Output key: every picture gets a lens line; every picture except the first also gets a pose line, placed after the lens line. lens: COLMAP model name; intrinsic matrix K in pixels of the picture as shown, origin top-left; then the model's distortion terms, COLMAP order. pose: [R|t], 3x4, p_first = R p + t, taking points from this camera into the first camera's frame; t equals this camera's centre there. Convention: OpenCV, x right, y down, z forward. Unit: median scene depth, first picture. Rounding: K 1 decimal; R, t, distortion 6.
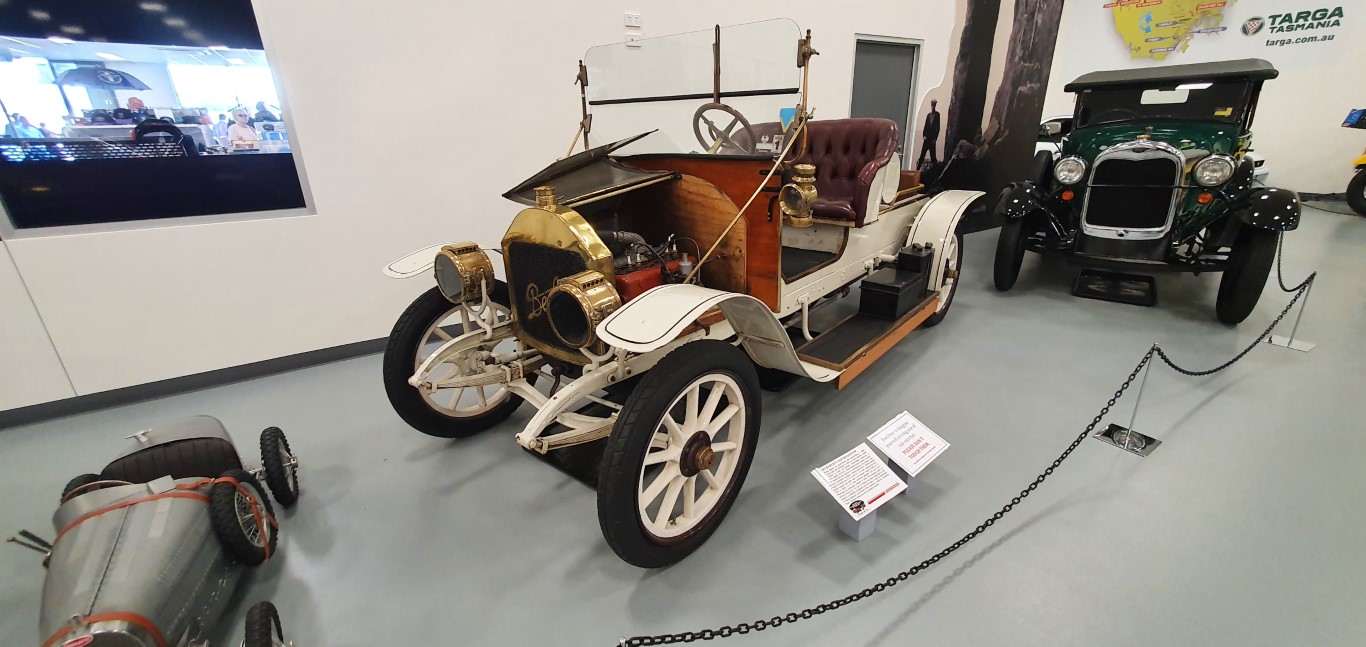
lens RADIAL K [[536.6, 0, 683.0], [0, 536.6, 323.5], [0, 0, 1]] dist [0.004702, -0.000036]
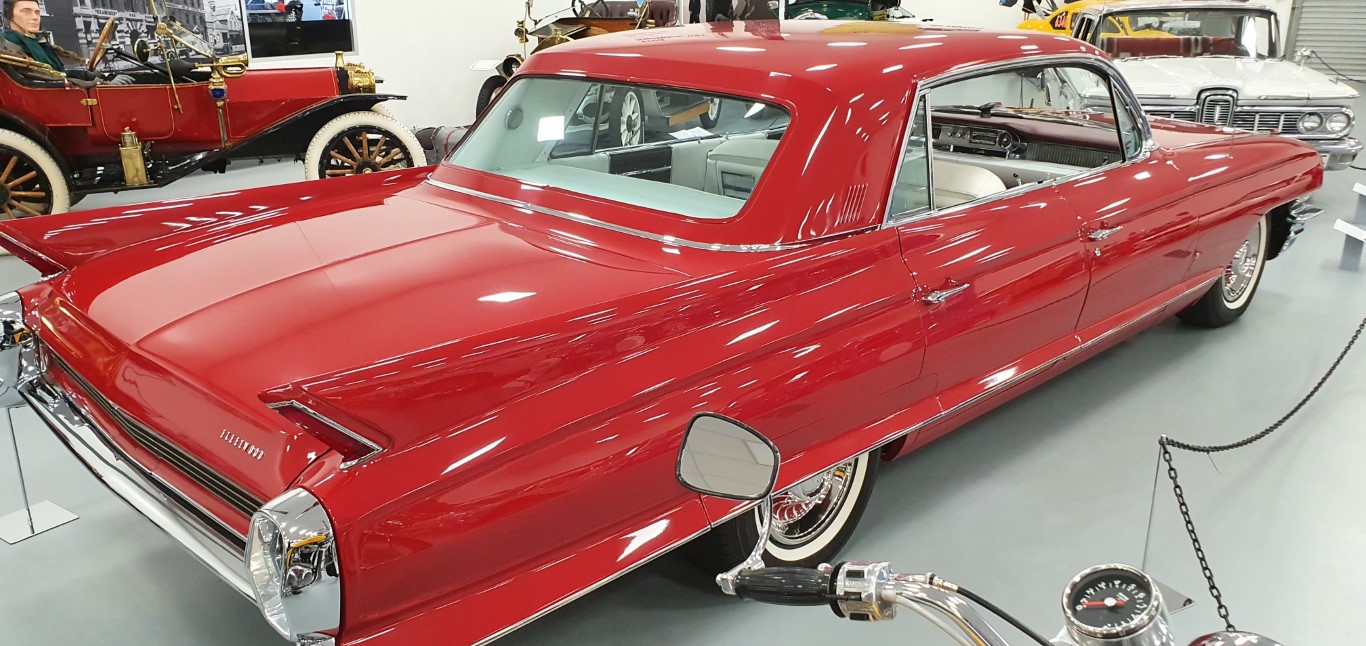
lens RADIAL K [[983.8, 0, 683.0], [0, 983.8, 323.0], [0, 0, 1]] dist [-0.001419, -0.000379]
pose [[0.922956, -0.114034, 0.367626, -1.004973], [0.125054, 0.992130, -0.006211, 0.787777], [-0.364025, 0.051706, 0.929953, -2.223478]]
